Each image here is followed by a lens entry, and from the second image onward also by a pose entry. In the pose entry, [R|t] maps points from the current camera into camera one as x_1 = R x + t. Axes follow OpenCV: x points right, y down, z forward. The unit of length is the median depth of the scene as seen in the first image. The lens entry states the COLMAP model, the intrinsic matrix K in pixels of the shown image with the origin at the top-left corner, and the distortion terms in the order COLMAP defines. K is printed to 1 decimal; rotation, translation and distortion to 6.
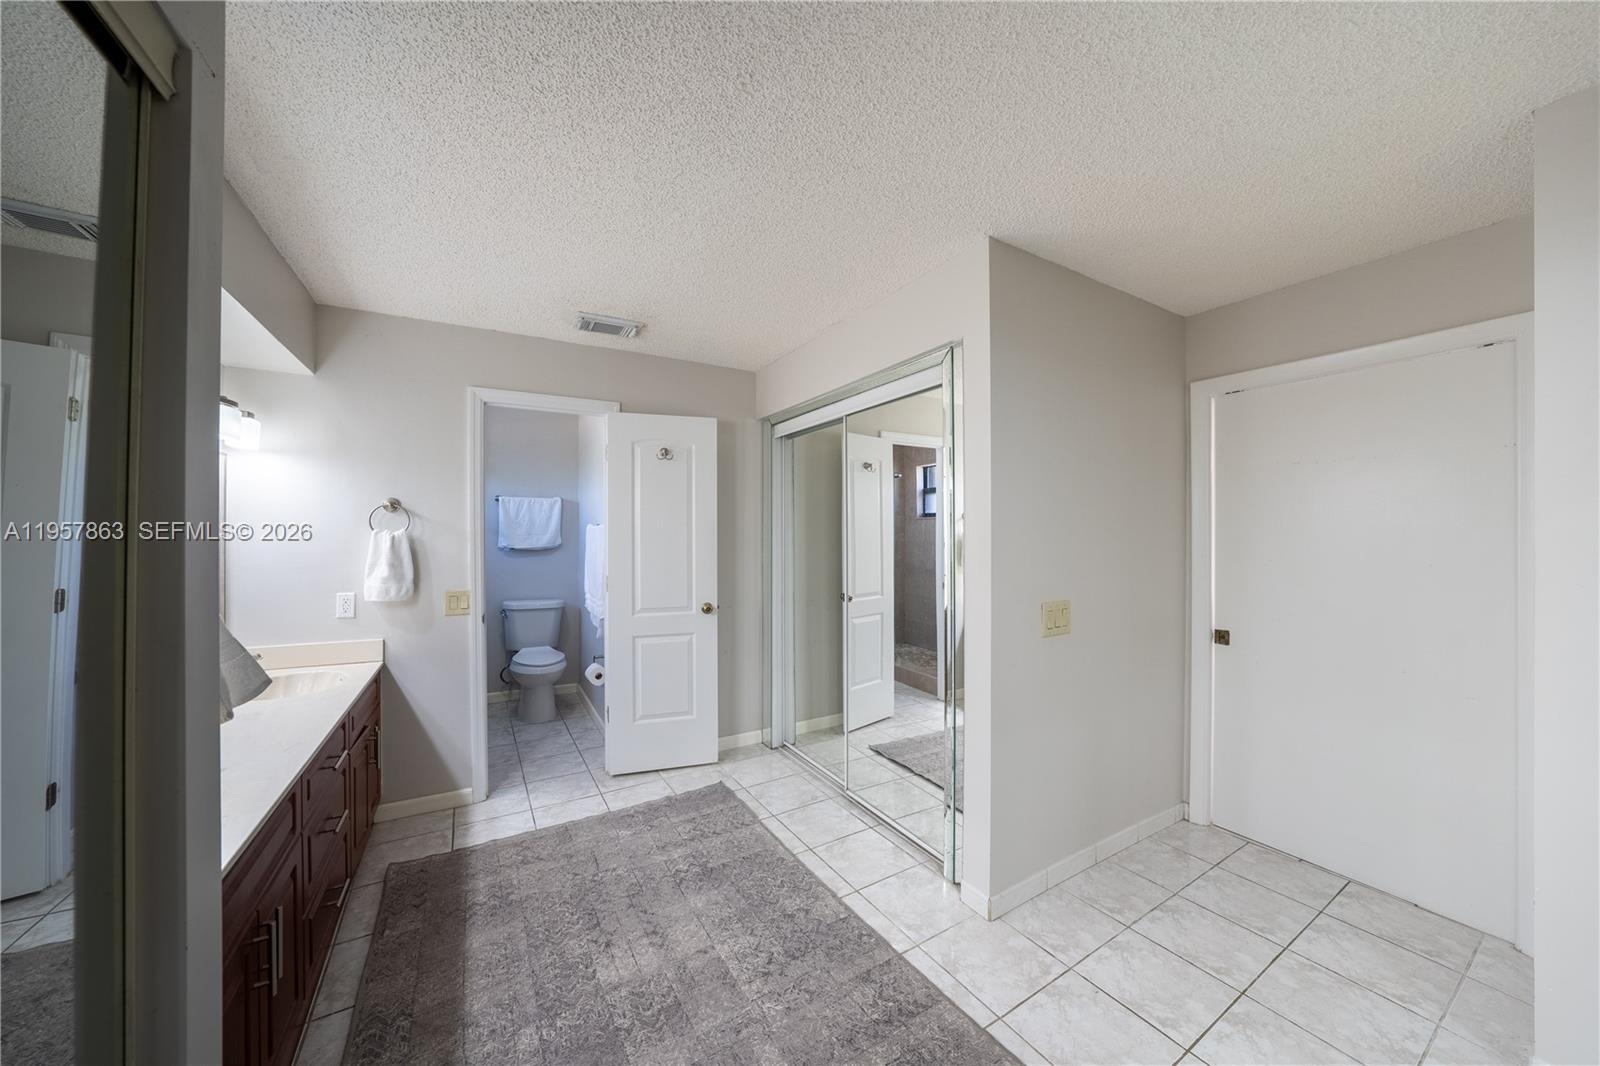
lens RADIAL K [[555.3, 0, 800.0], [0, 555.3, 533.0], [0, 0, 1]] dist [-0.018678, 0.000275]
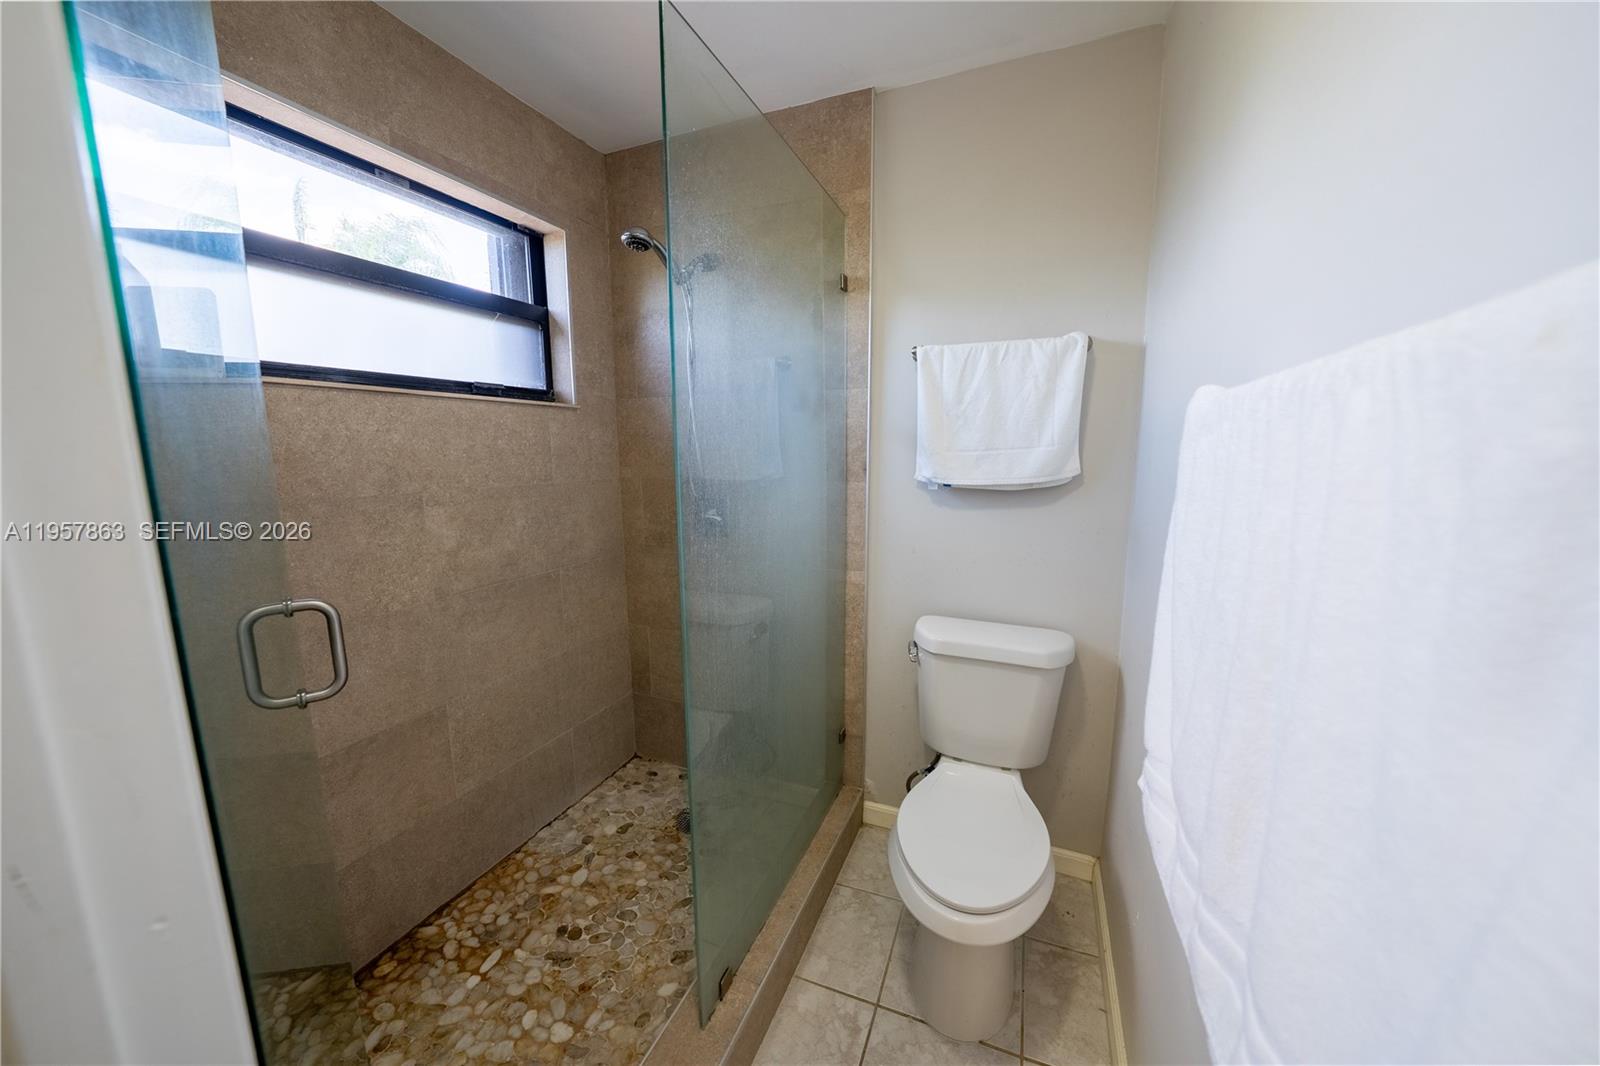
lens RADIAL K [[555.3, 0, 800.0], [0, 555.3, 533.0], [0, 0, 1]] dist [-0.018678, 0.000275]
pose [[0.600281, 0.111635, -0.791960, -0.456402], [0.009652, 0.989128, 0.146743, 0.005593], [0.799731, -0.095731, 0.592677, 1.147186]]
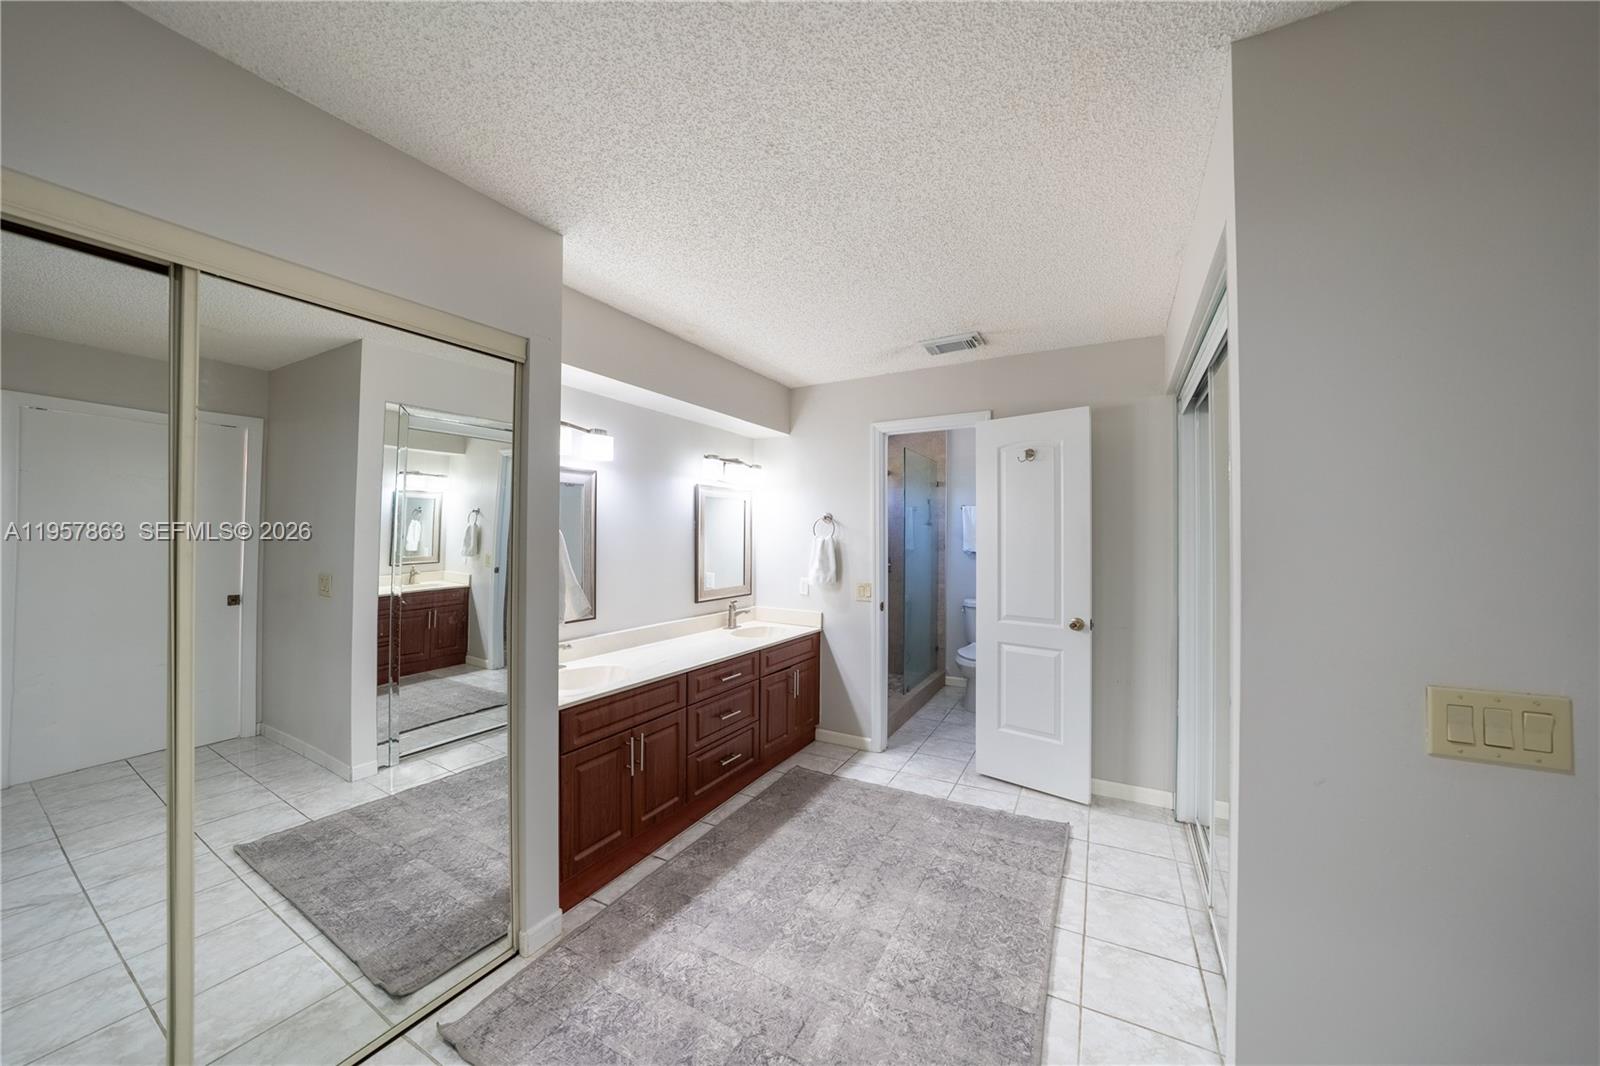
lens RADIAL K [[555.3, 0, 800.0], [0, 555.3, 533.0], [0, 0, 1]] dist [-0.018678, 0.000275]
pose [[0.505398, -0.006153, -0.862864, 0.446102], [-0.002859, 0.999957, -0.008806, 0.000652], [0.862882, 0.006917, 0.505359, 0.219462]]
